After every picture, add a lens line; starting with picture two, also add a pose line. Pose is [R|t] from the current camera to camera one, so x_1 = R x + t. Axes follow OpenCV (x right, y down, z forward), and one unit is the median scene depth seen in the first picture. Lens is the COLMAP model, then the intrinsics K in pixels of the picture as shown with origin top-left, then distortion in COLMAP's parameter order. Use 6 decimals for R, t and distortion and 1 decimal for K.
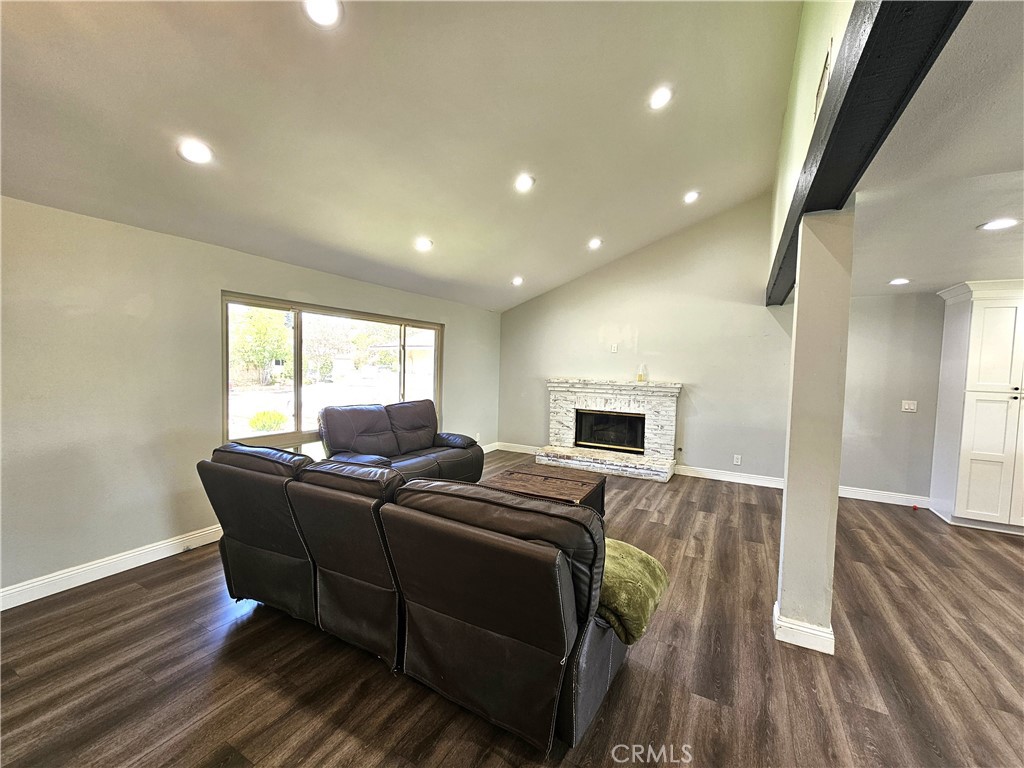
lens RADIAL K [[416.8, 0, 513.5], [0, 416.8, 386.2], [0, 0, 1]] dist [-0.001432, 0.002524]
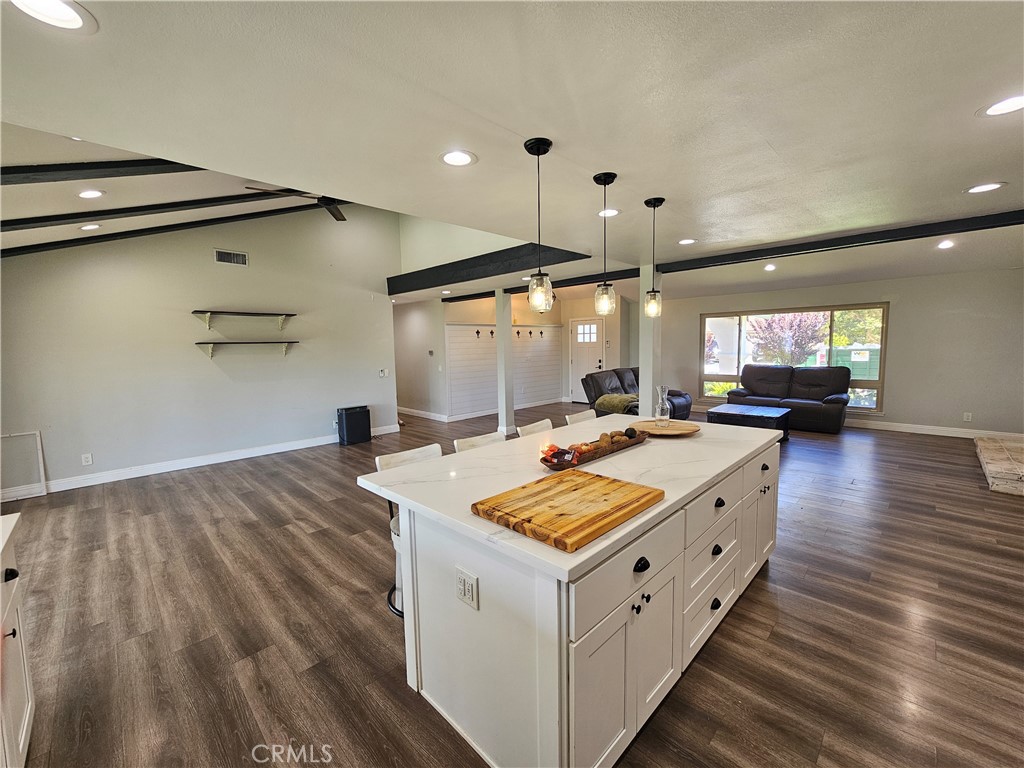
lens RADIAL K [[416.8, 0, 509.3], [0, 416.8, 378.6], [0, 0, 1]] dist [-0.001432, 0.002524]
pose [[-0.283055, 0.064183, -0.956954, 1.208246], [-0.034954, 0.996405, 0.077168, 0.005730], [0.958467, 0.055292, -0.279794, 0.344992]]
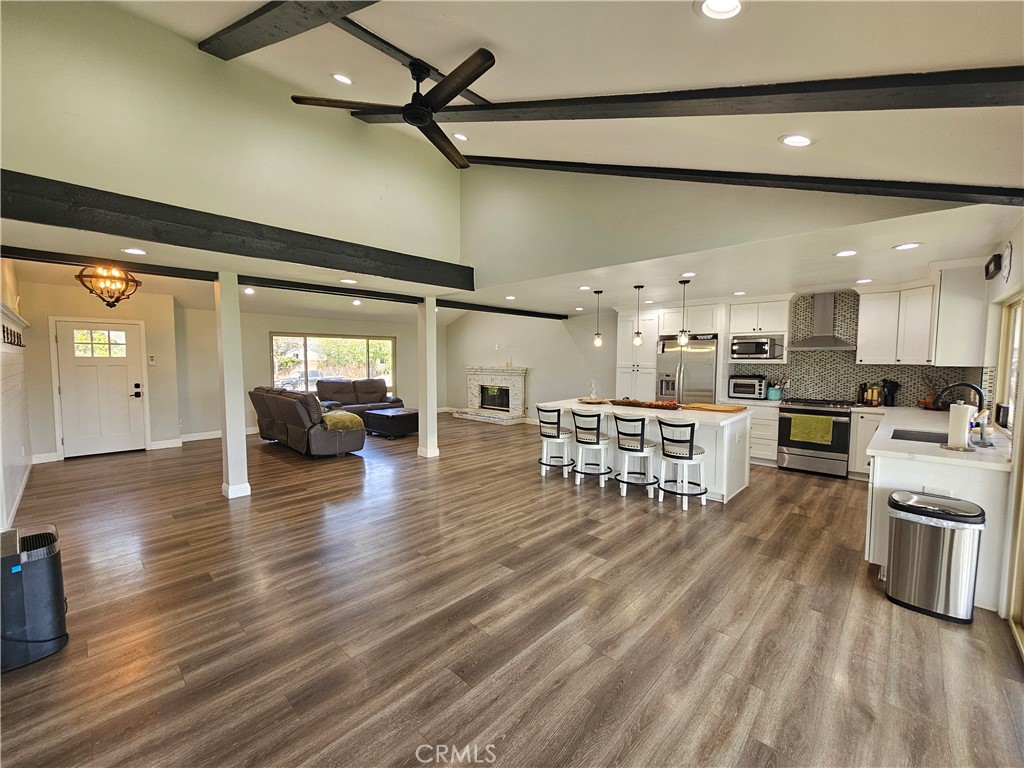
lens RADIAL K [[416.8, 0, 511.5], [0, 416.8, 386.0], [0, 0, 1]] dist [-0.001432, 0.002524]
pose [[0.965530, -0.005254, -0.260240, 0.773276], [0.008103, 0.999918, 0.009877, 0.048494], [0.260166, -0.011645, 0.965494, -0.598210]]
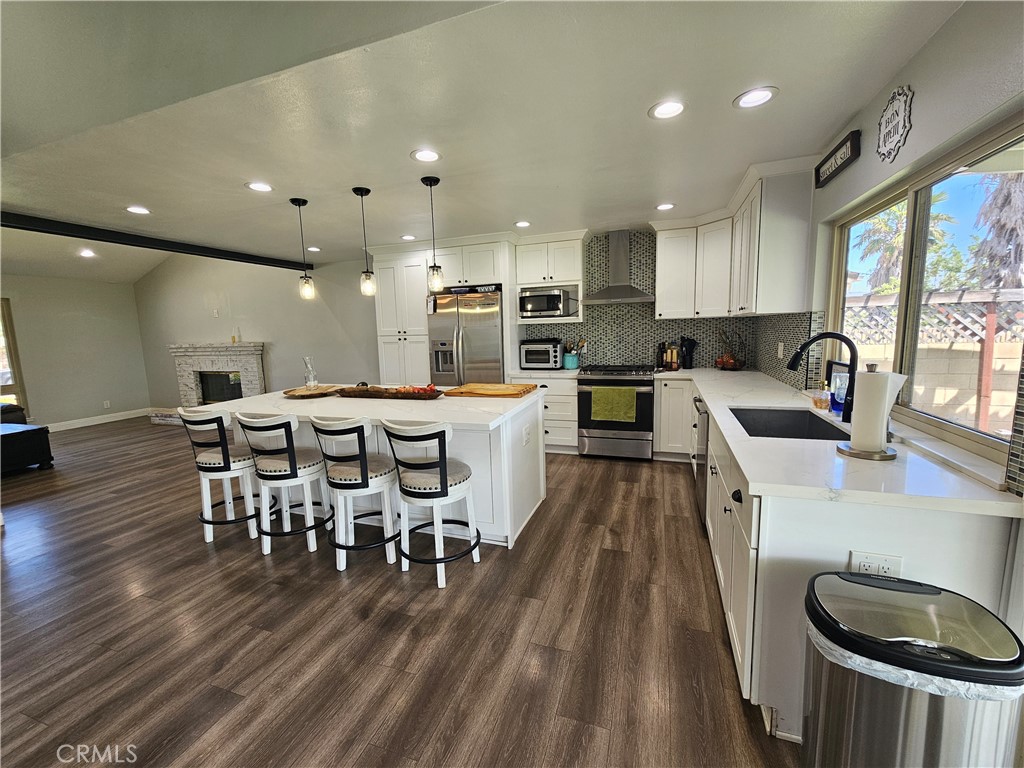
lens RADIAL K [[416.8, 0, 509.8], [0, 416.8, 383.7], [0, 0, 1]] dist [-0.001432, 0.002524]
pose [[0.986247, -0.073409, 0.148080, 0.888947], [0.061490, 0.994607, 0.083527, 0.051494], [-0.153413, -0.073273, 0.985442, -0.226574]]
